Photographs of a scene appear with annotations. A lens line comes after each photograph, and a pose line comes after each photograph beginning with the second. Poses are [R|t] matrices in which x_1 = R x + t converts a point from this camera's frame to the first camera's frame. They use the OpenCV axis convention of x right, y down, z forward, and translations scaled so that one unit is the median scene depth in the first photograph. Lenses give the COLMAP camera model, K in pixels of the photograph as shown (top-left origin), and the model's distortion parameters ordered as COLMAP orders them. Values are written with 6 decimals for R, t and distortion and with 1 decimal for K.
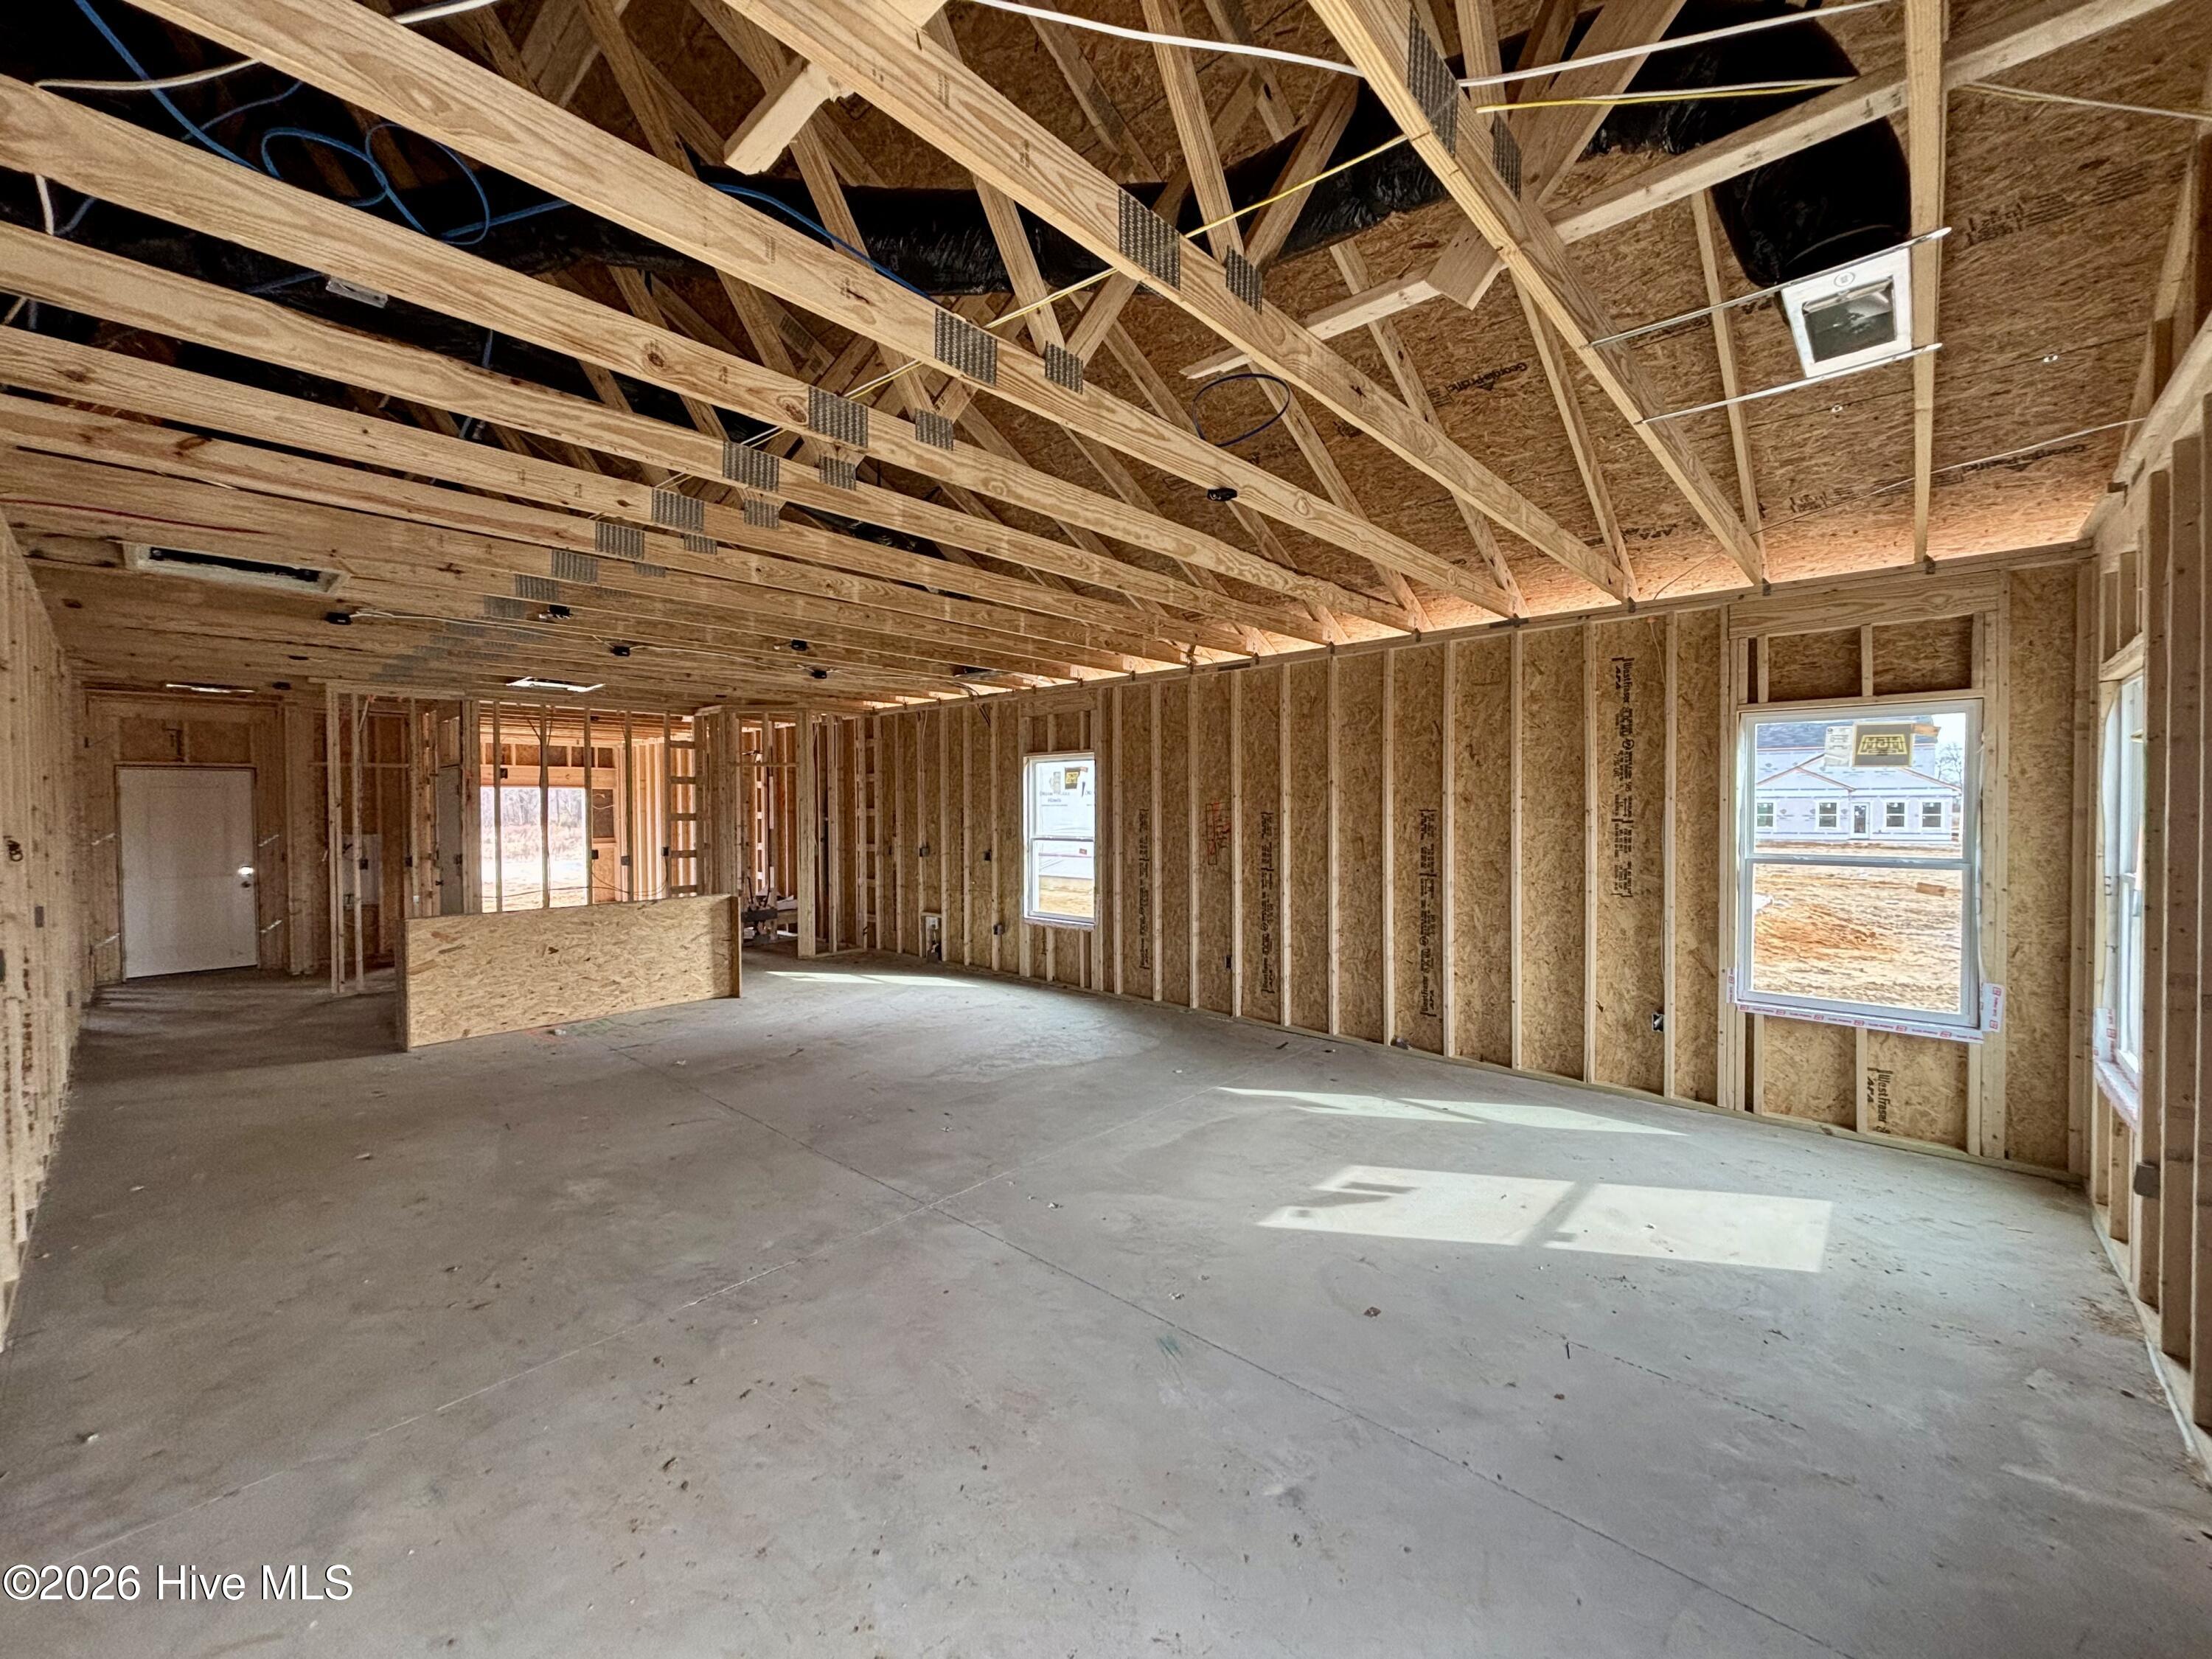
lens RADIAL K [[898.1, 0, 1106.0], [0, 898.1, 829.5], [0, 0, 1]] dist [0.001047, 0.000631]
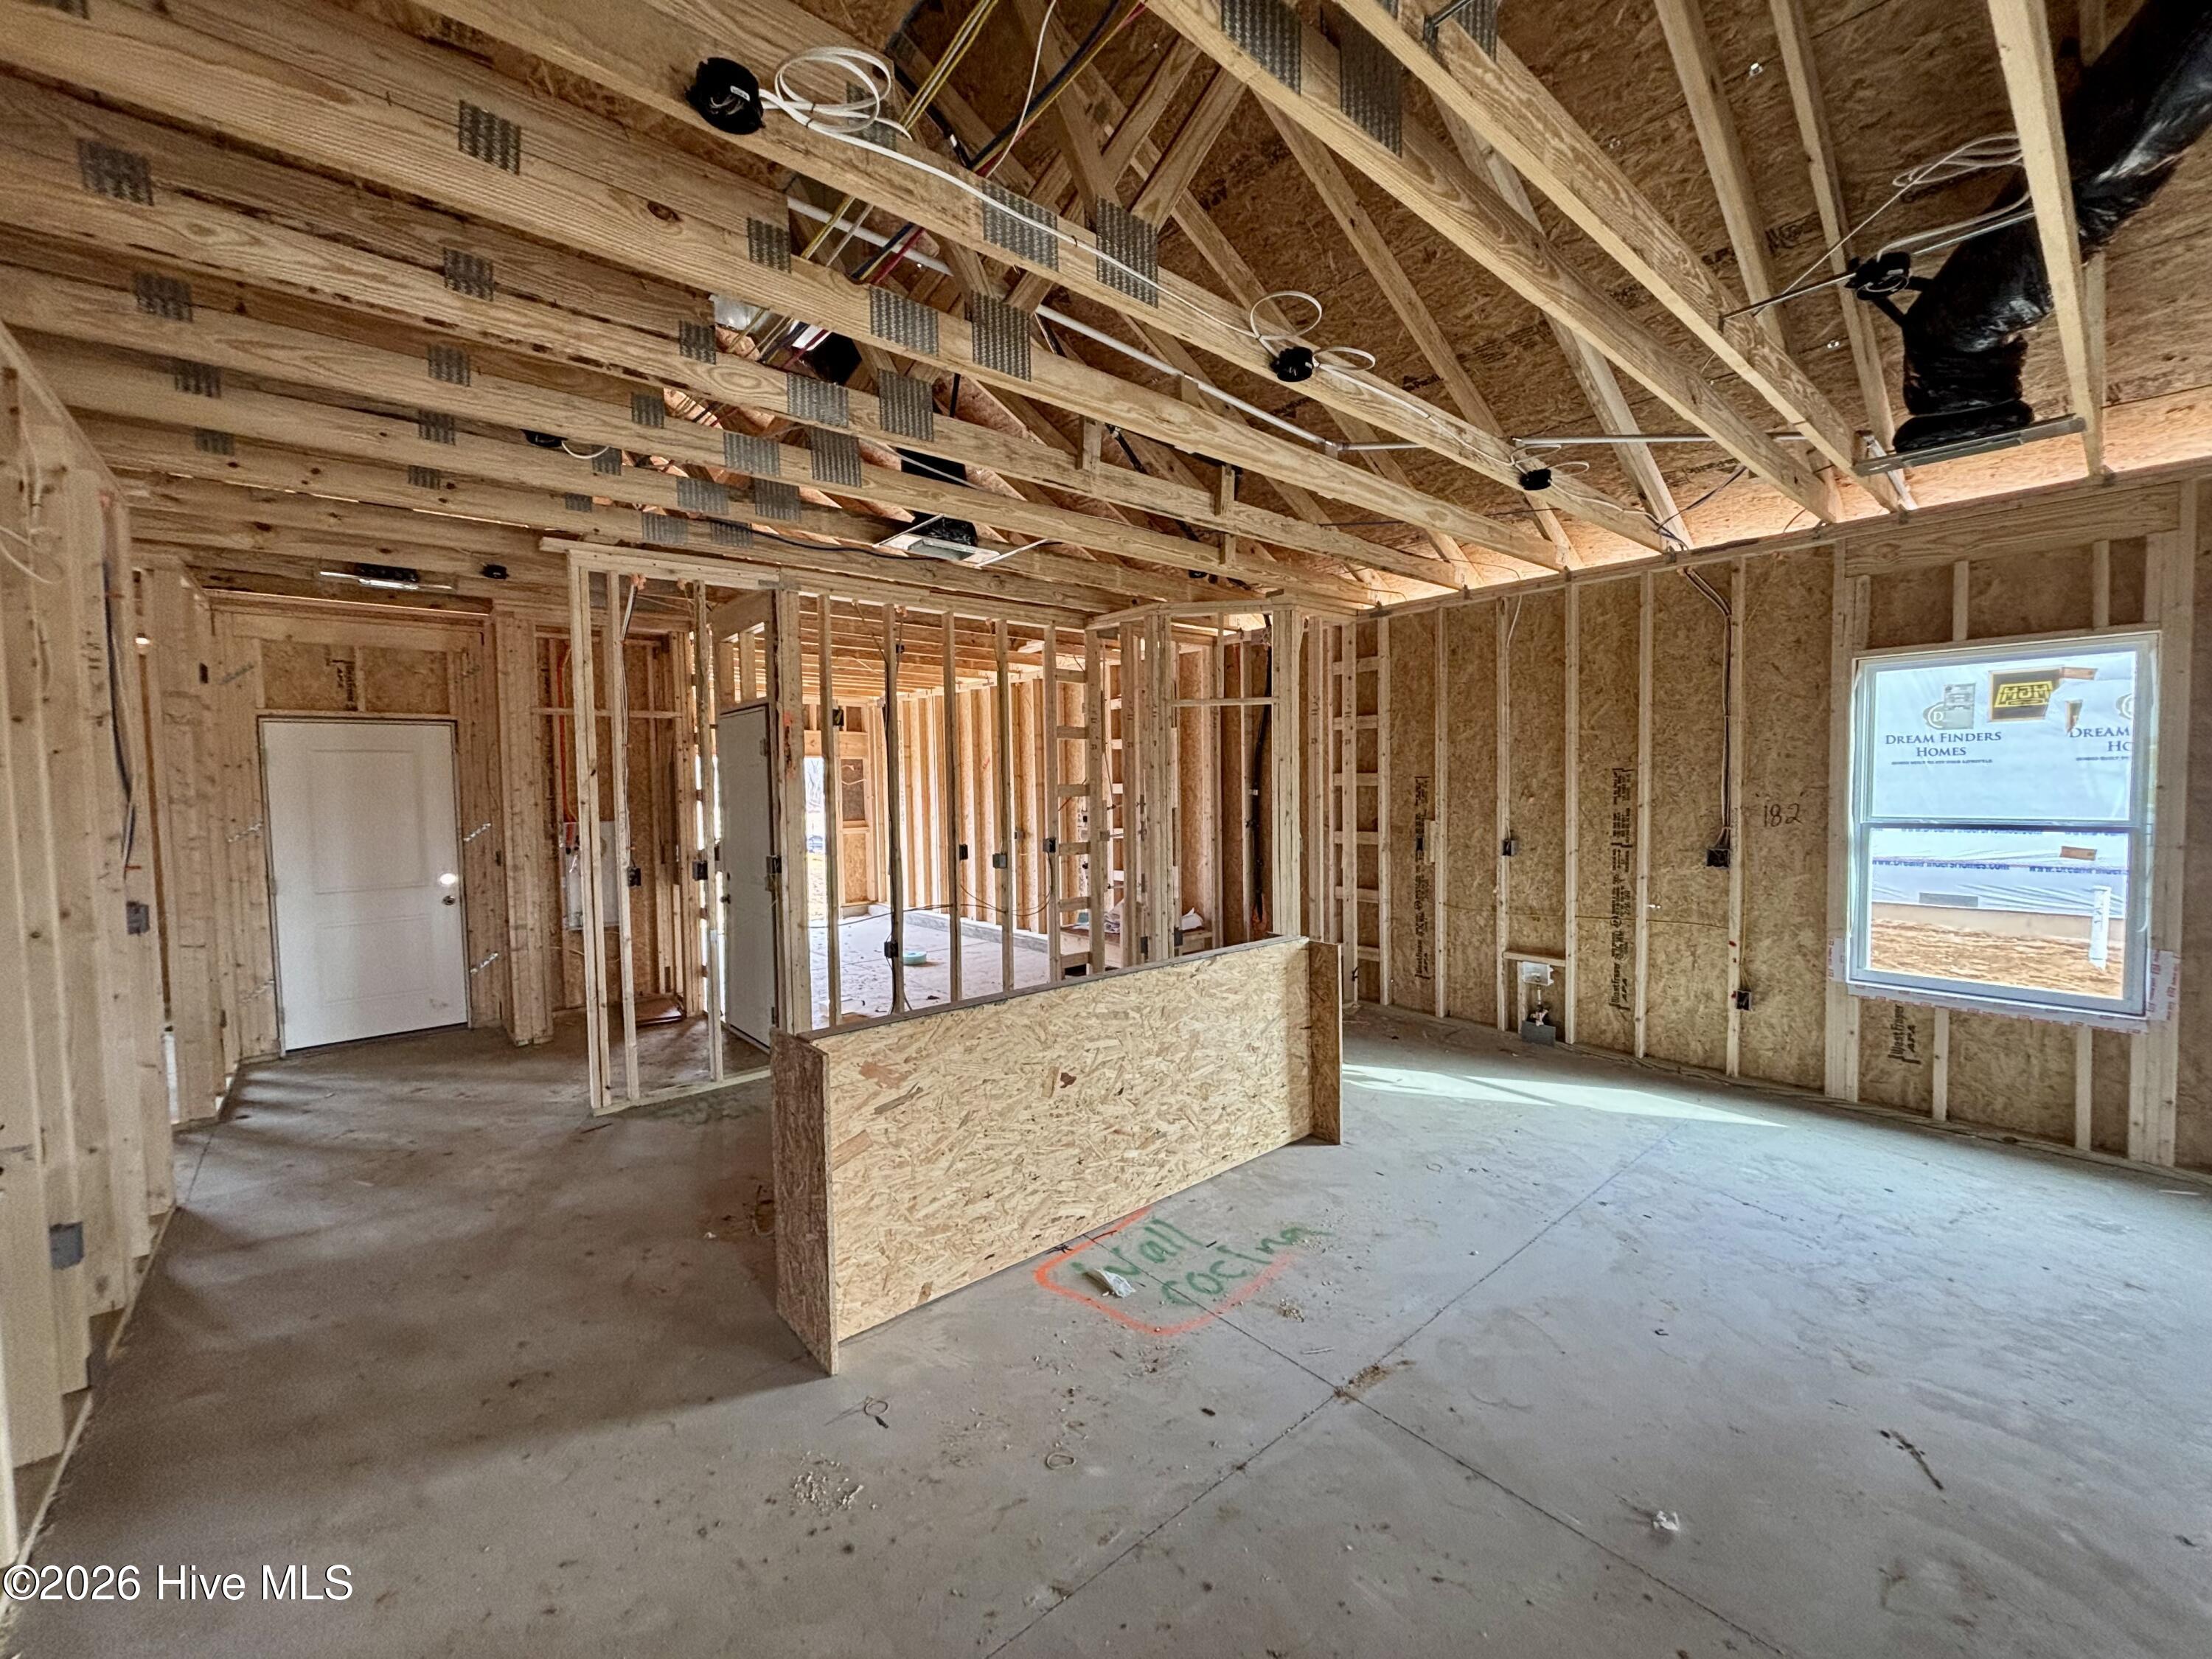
lens RADIAL K [[889.1, 0, 1098.7], [0, 889.1, 827.9], [0, 0, 1]] dist [0.000570, 0.000416]
pose [[0.991848, -0.005562, -0.127304, -0.474758], [0.008564, 0.999698, 0.023040, -0.002606], [0.127137, -0.023942, 0.991596, 0.492605]]
